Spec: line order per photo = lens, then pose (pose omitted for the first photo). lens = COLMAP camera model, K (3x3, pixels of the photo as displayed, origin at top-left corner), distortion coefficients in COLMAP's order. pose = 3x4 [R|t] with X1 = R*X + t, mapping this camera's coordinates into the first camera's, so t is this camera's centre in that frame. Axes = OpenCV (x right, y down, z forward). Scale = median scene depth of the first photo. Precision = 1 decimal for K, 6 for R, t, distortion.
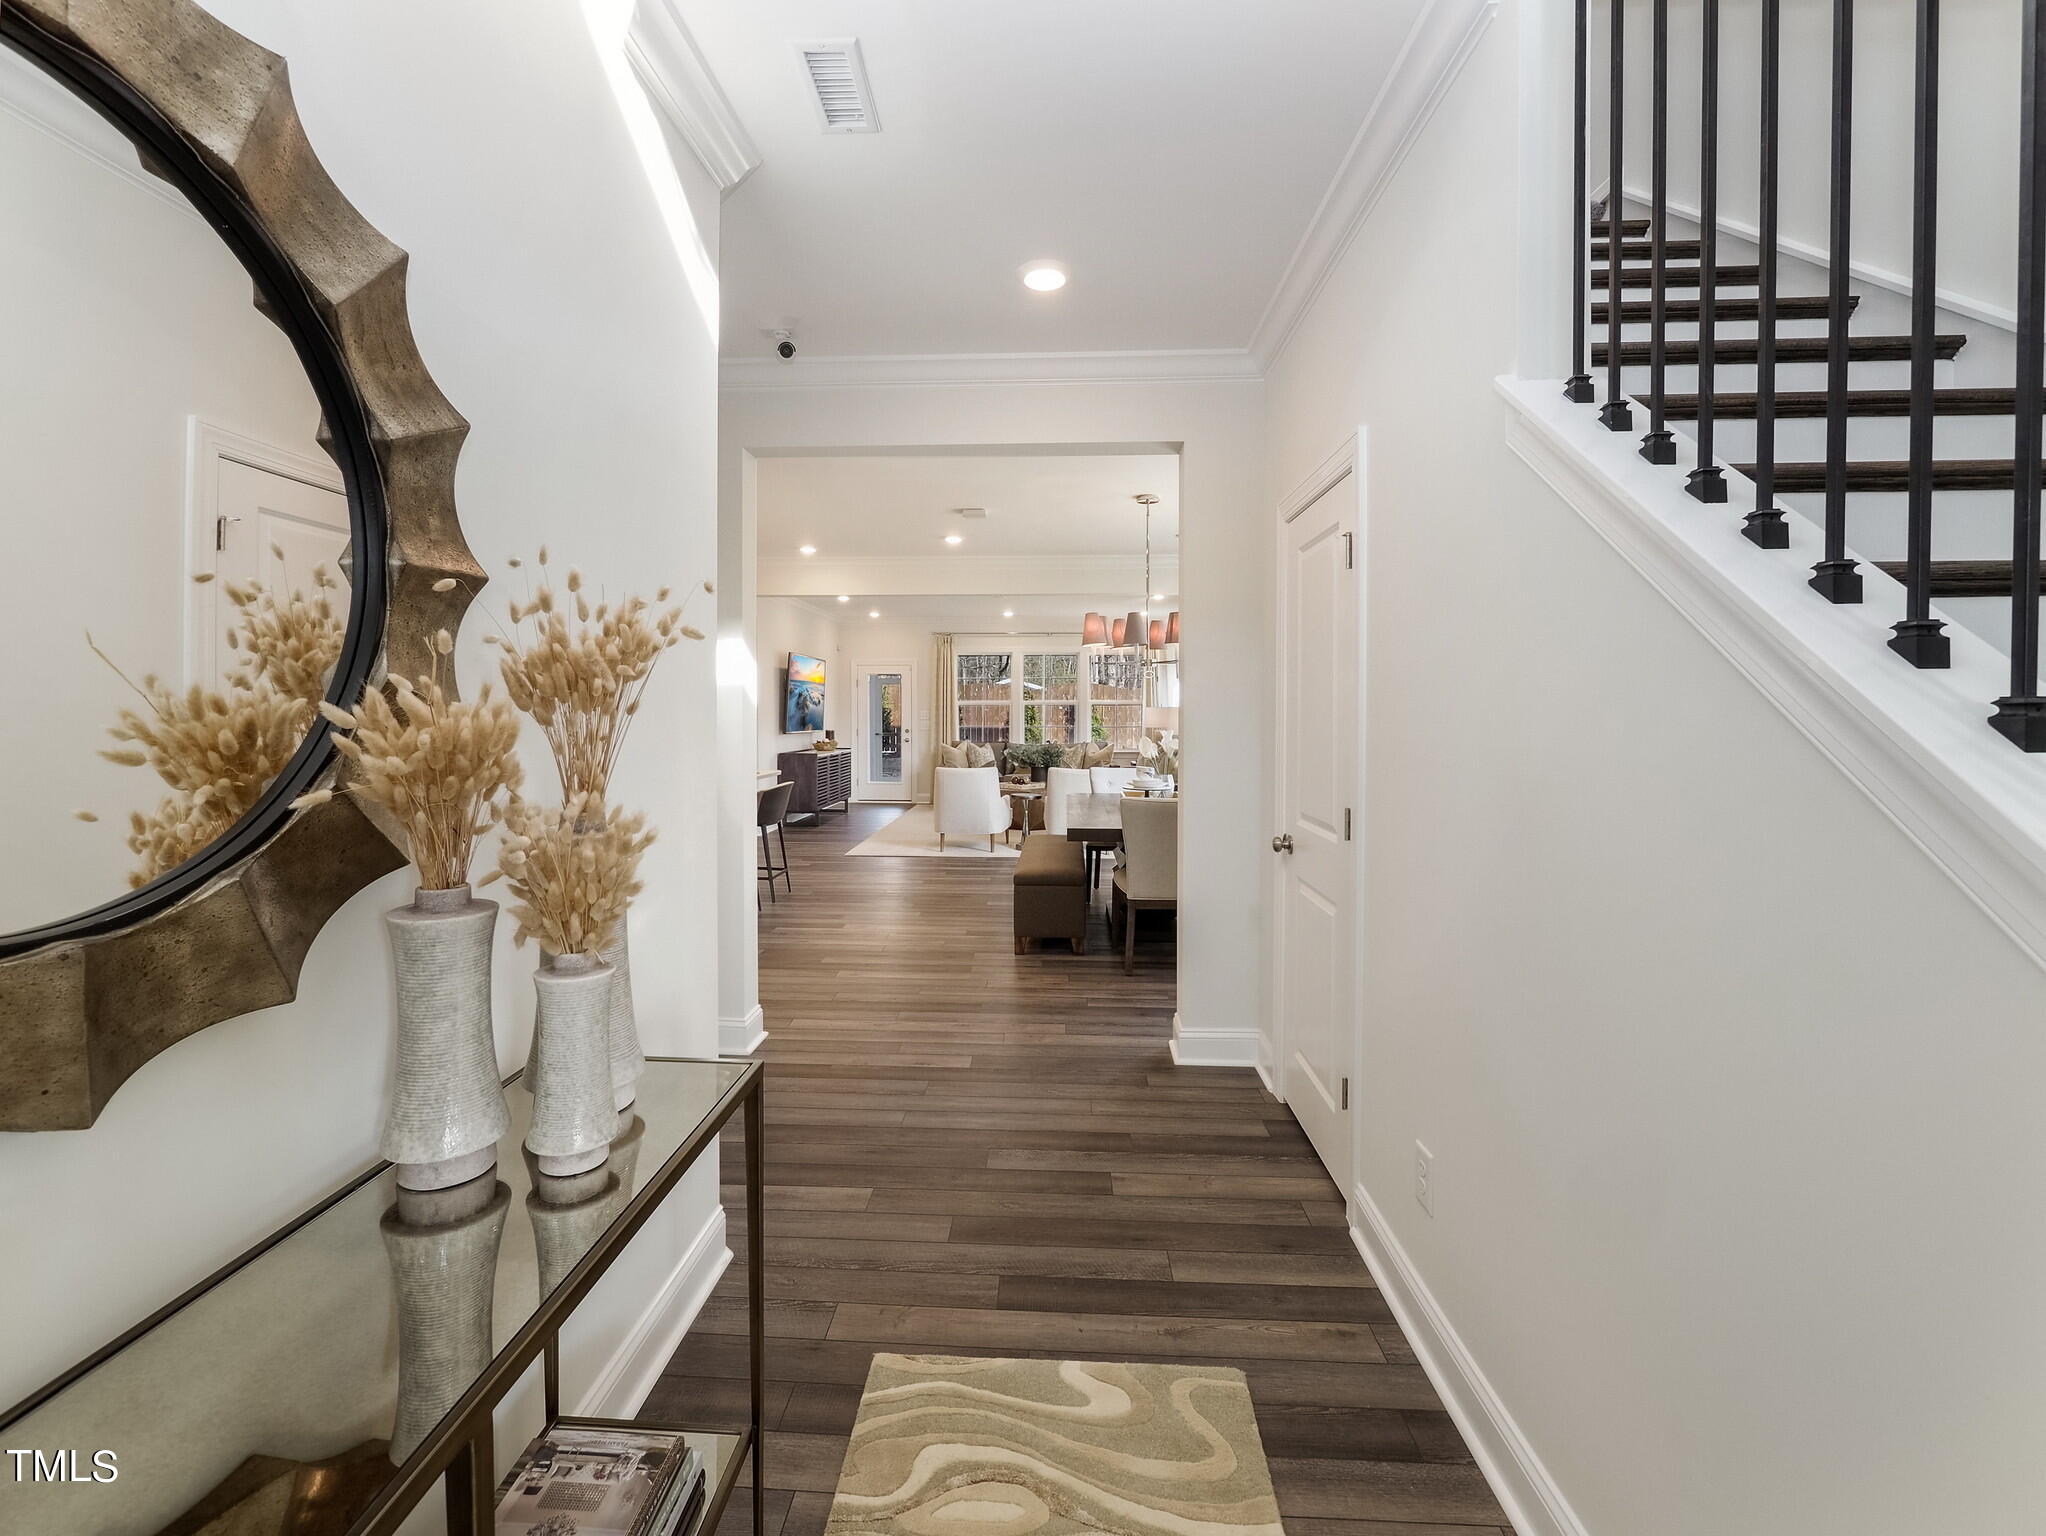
lens RADIAL K [[899.5, 0, 1014.9], [0, 899.5, 723.3], [0, 0, 1]] dist [-0.001825, 0.000390]
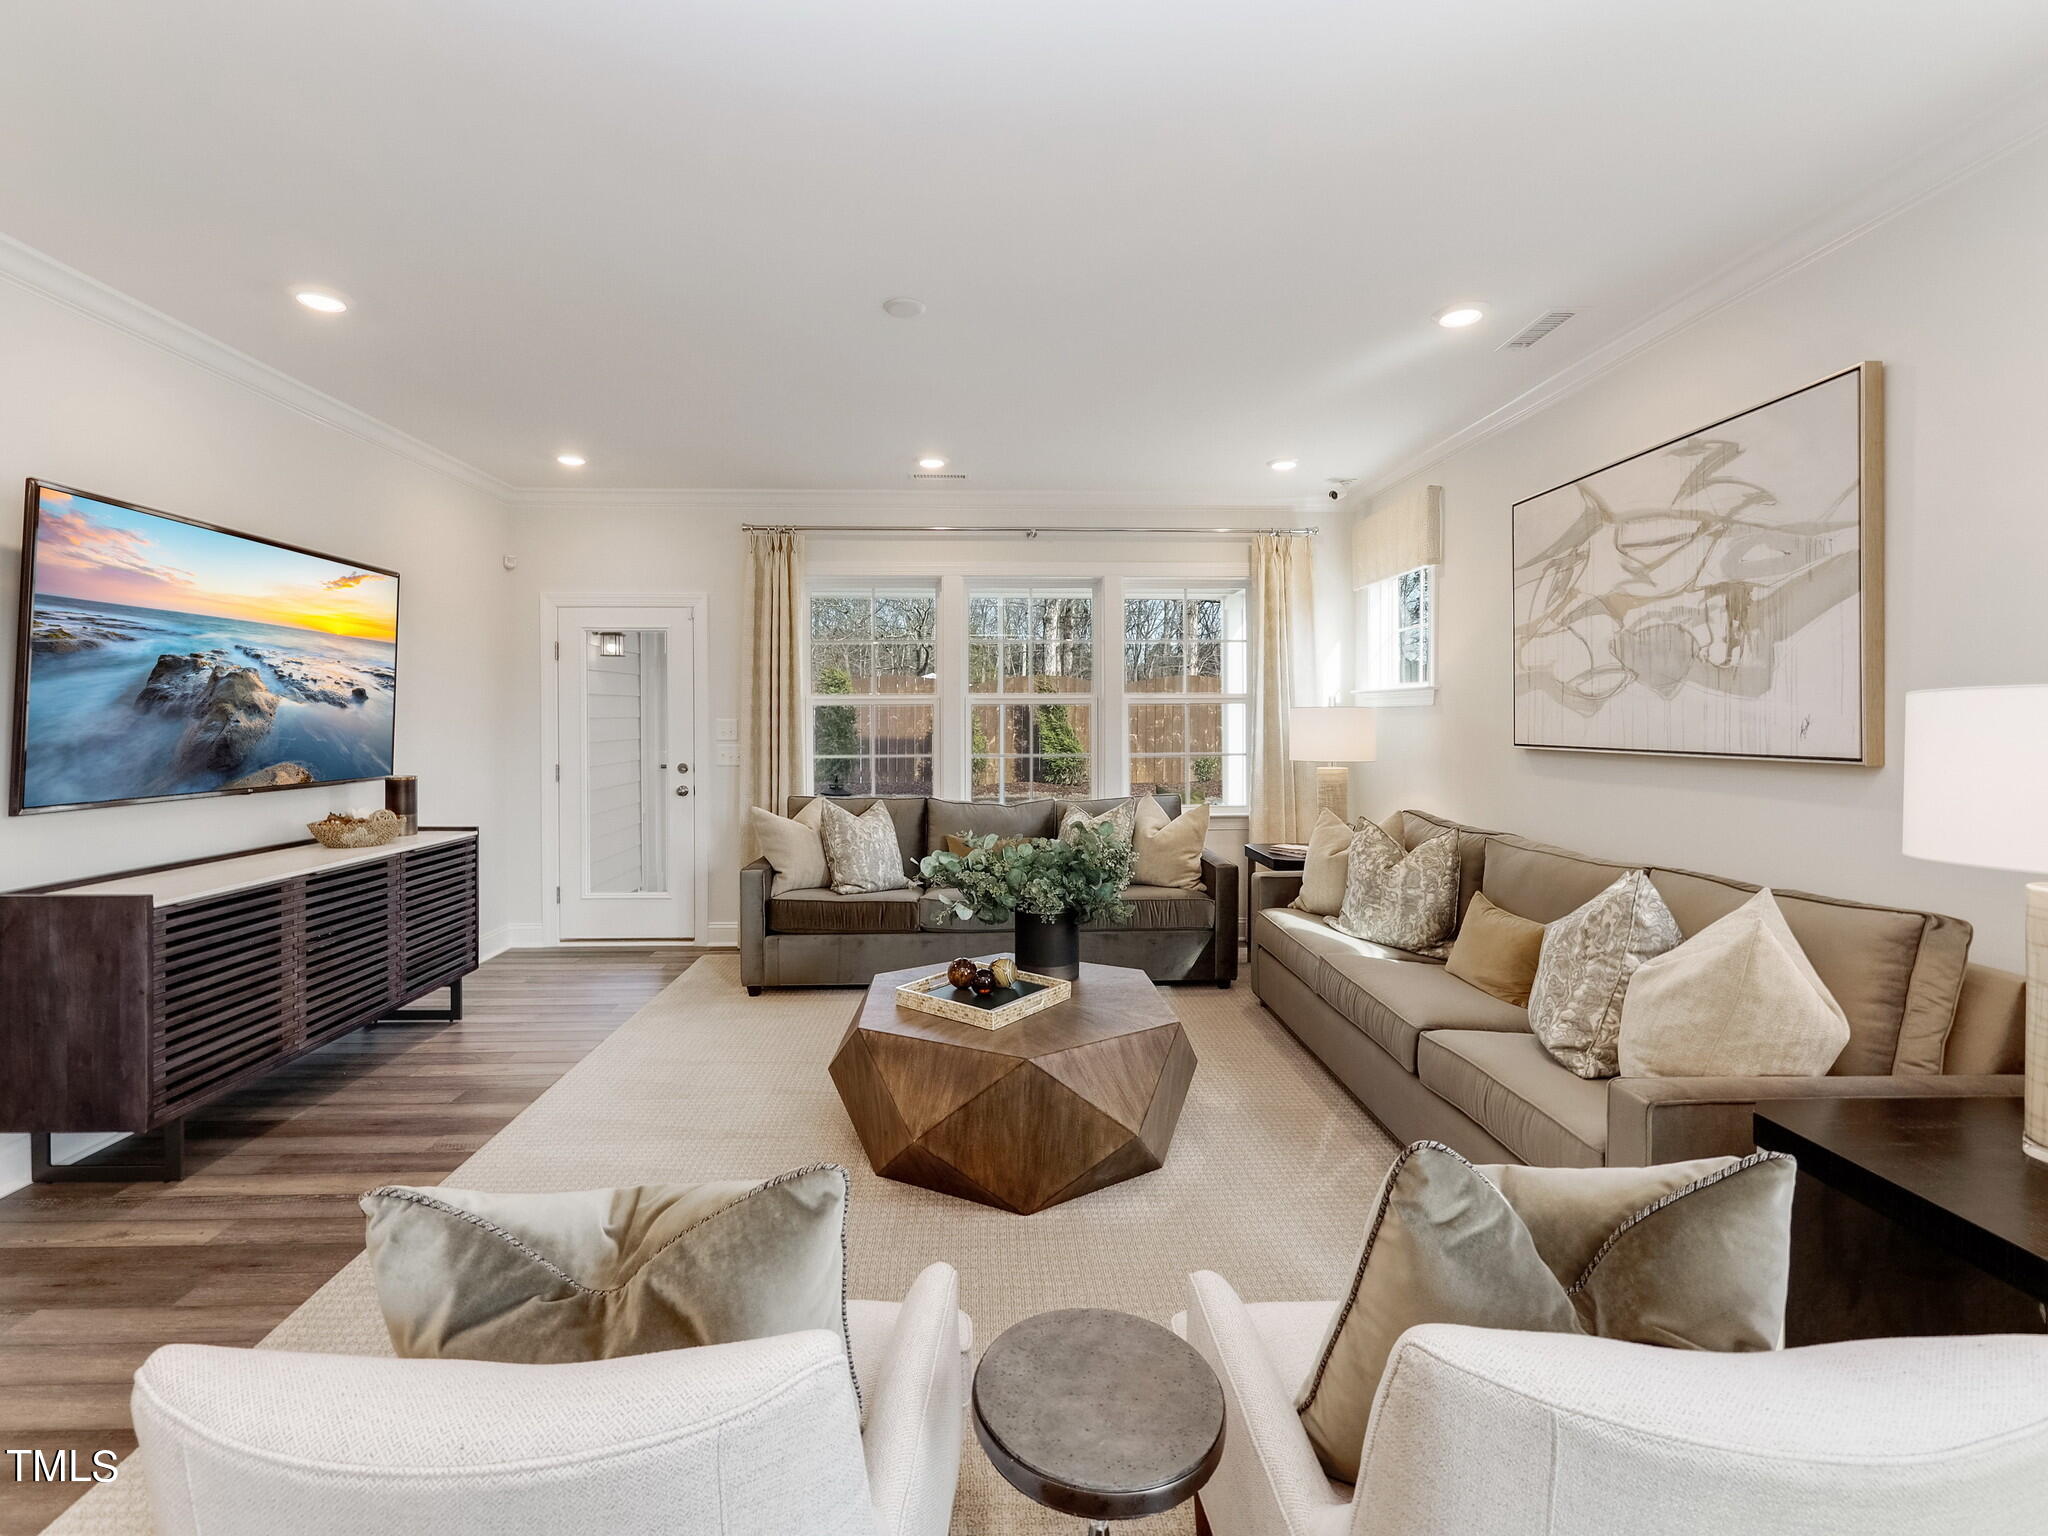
lens RADIAL K [[900.4, 0, 1015.9], [0, 900.4, 723.2], [0, 0, 1]] dist [-0.001825, 0.000390]
pose [[0.995996, -0.006950, 0.089128, -0.007700], [0.007757, 0.999932, -0.008708, -0.009231], [-0.089061, 0.009364, 0.995982, 0.722956]]
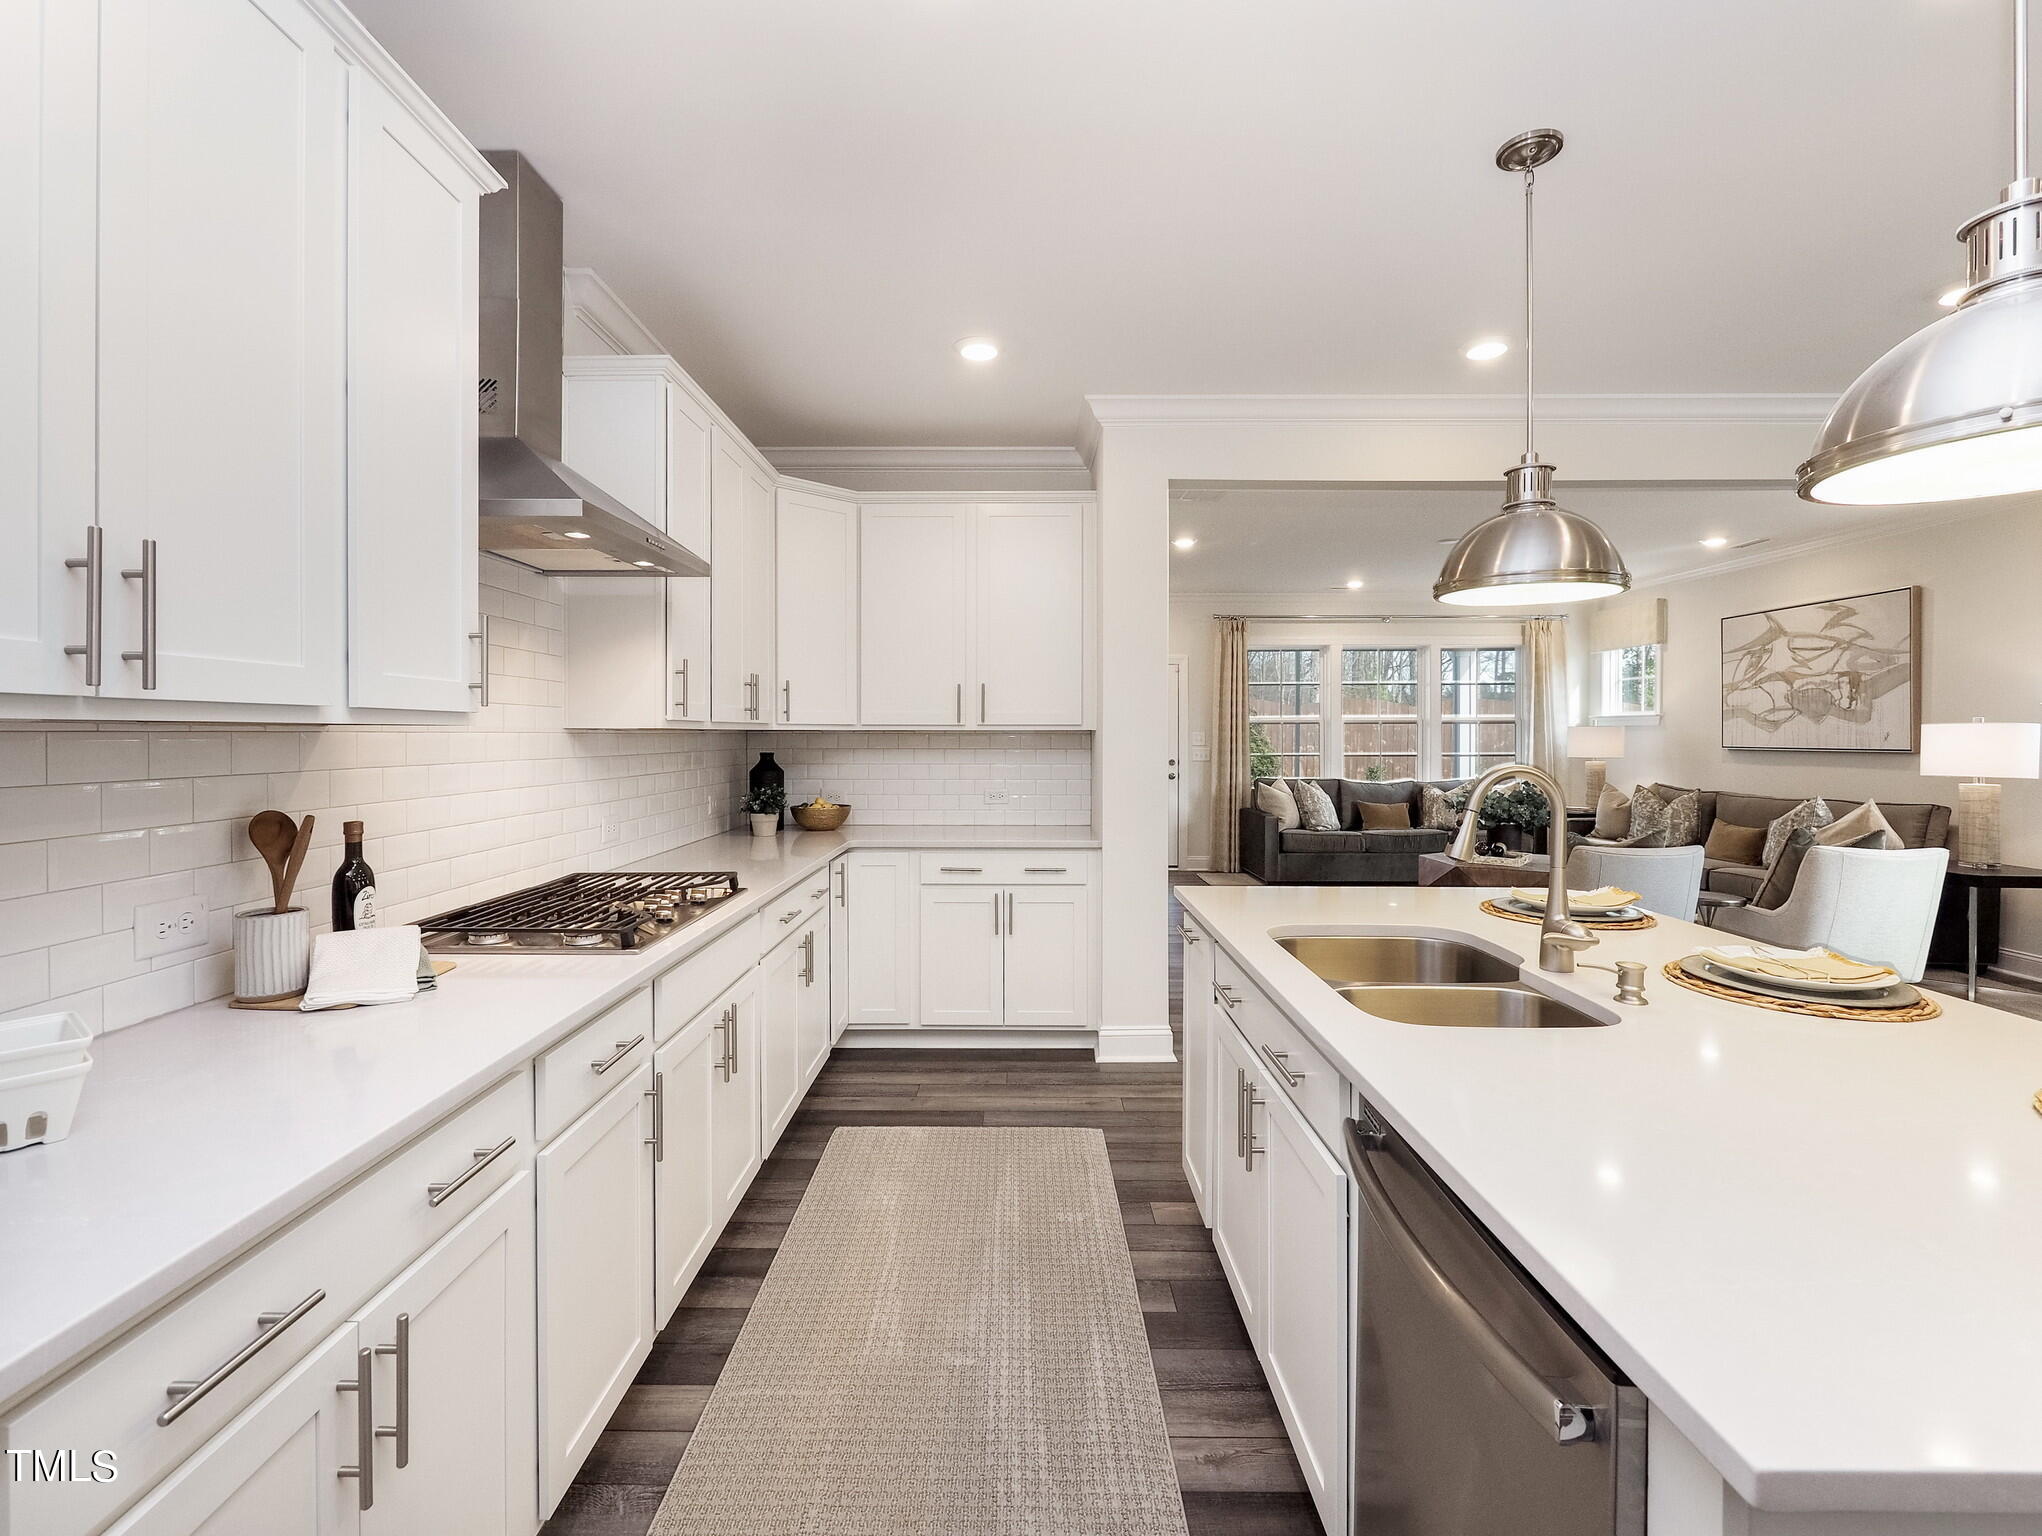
lens RADIAL K [[906.8, 0, 1006.7], [0, 906.8, 734.5], [0, 0, 1]] dist [-0.000292, 0.000192]
pose [[0.999180, -0.004409, 0.040243, -0.337584], [0.004919, 0.999909, -0.012593, -0.005766], [-0.040184, 0.012780, 0.999111, 0.409834]]
